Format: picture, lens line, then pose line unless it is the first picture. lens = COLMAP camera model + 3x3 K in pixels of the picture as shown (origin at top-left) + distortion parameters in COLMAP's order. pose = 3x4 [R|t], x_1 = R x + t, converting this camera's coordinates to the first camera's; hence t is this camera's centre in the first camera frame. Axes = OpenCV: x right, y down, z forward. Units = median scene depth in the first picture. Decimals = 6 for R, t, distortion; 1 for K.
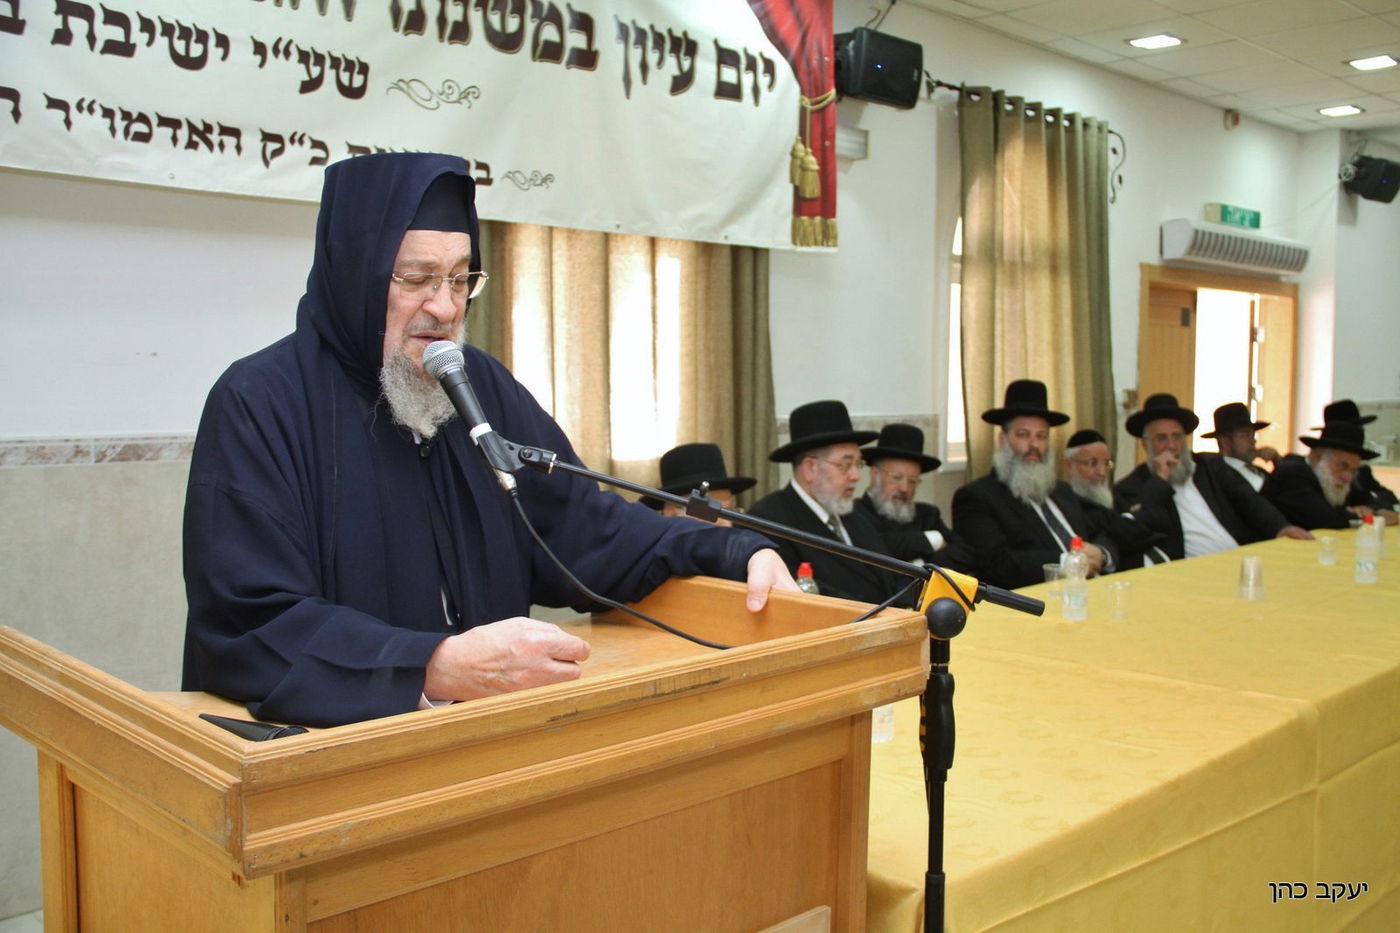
lens RADIAL K [[1337.1, 0, 695.3], [0, 1337.1, 440.5], [0, 0, 1]] dist [-0.006048, 0.000000]
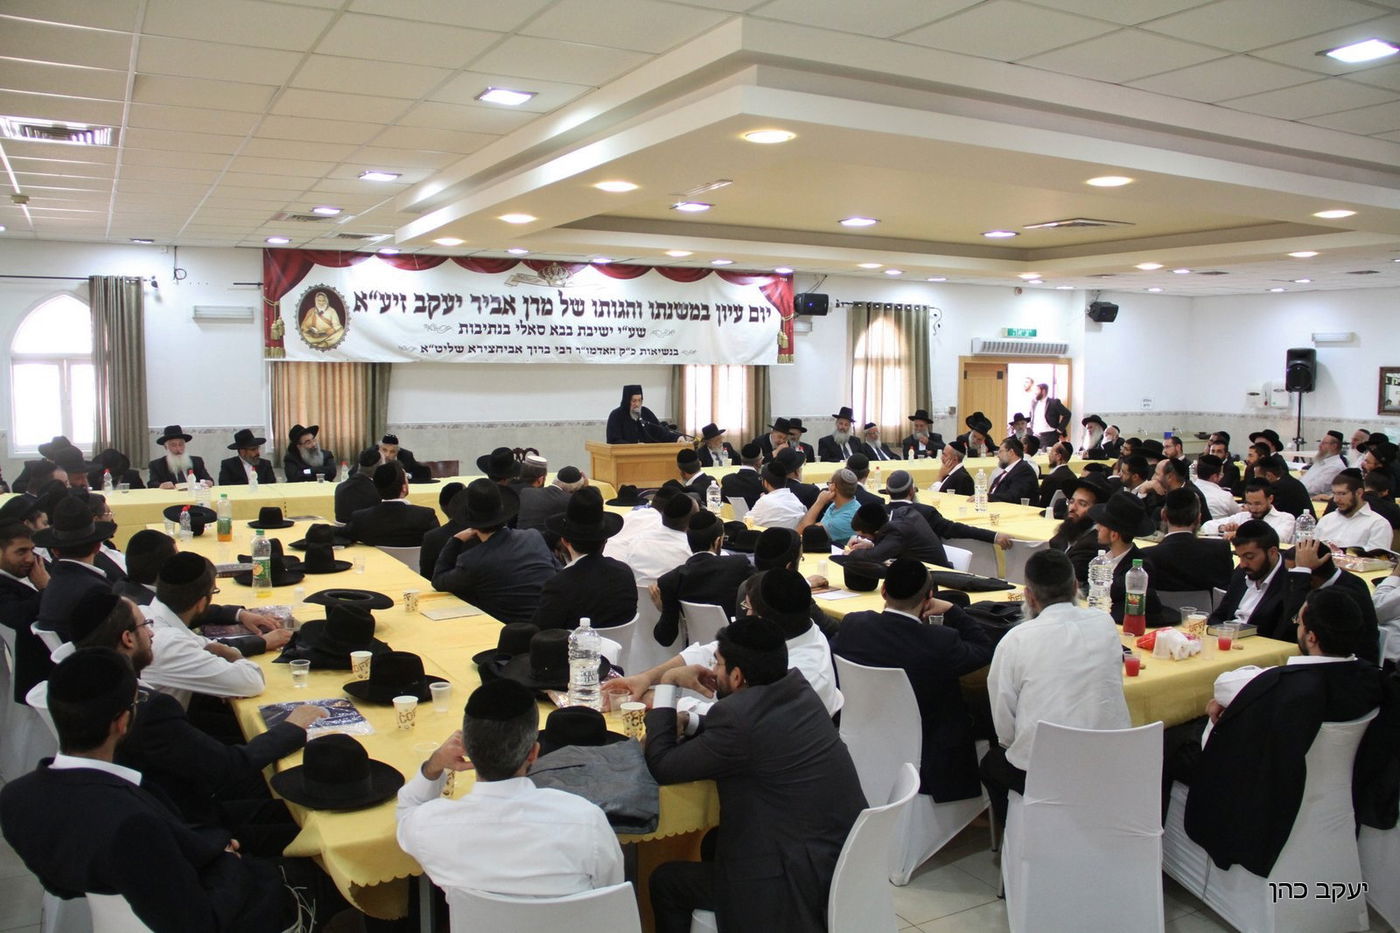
lens RADIAL K [[1179.0, 0, 703.1], [0, 1179.0, 465.4], [0, 0, 1]] dist [-0.144623, 0.110006]
pose [[0.967452, 0.020396, -0.252231, 0.650804], [-0.012780, 0.999413, 0.031794, 0.012483], [0.252731, -0.027536, 0.967145, -1.888607]]
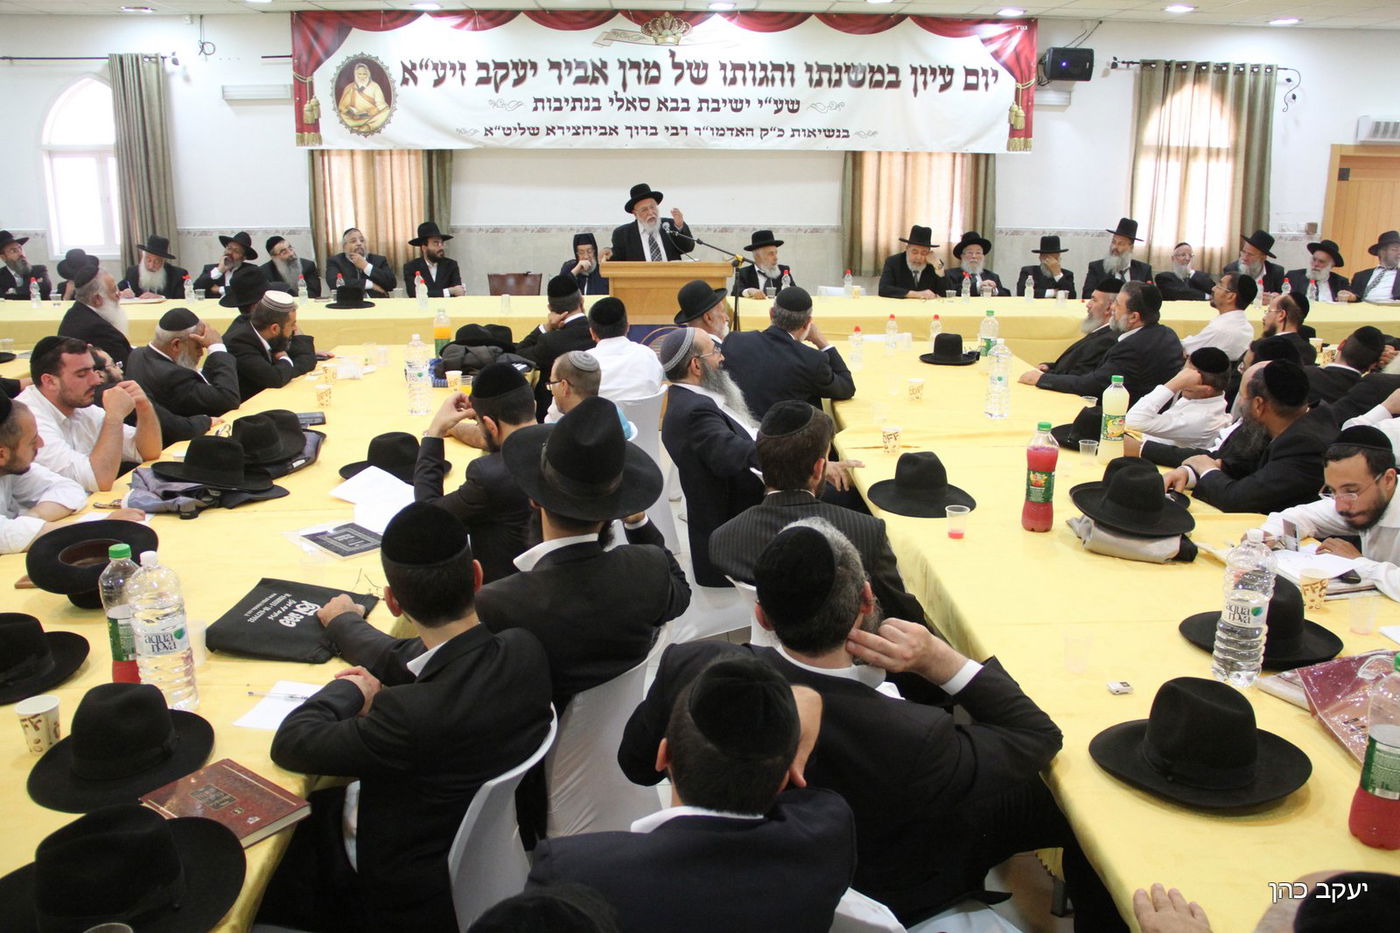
lens RADIAL K [[1179.0, 0, 706.4], [0, 1179.0, 473.0], [0, 0, 1]] dist [-0.144623, 0.110006]
pose [[0.754605, 0.165119, -0.635065, 1.073134], [-0.032924, 0.976130, 0.214676, -0.018634], [0.655353, -0.141086, 0.742029, -0.907104]]
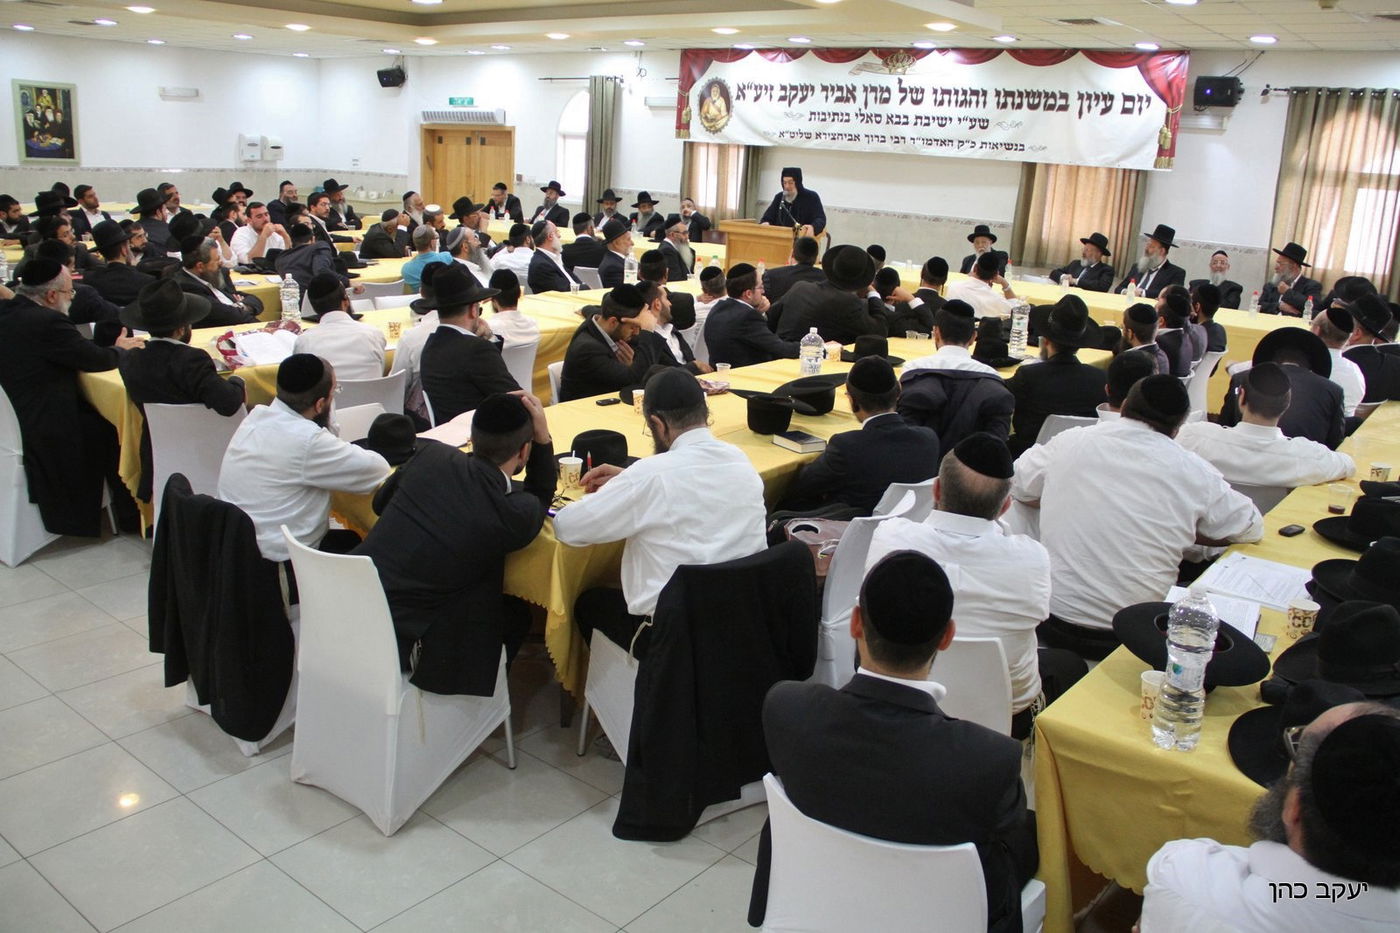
lens RADIAL K [[1179.0, 0, 717.7], [0, 1179.0, 496.6], [0, 0, 1]] dist [-0.144623, 0.110006]
pose [[0.153400, 0.284264, -0.946394, 2.317858], [-0.097267, 0.957423, 0.271811, -0.062472], [0.983365, 0.050357, 0.174518, -0.186040]]
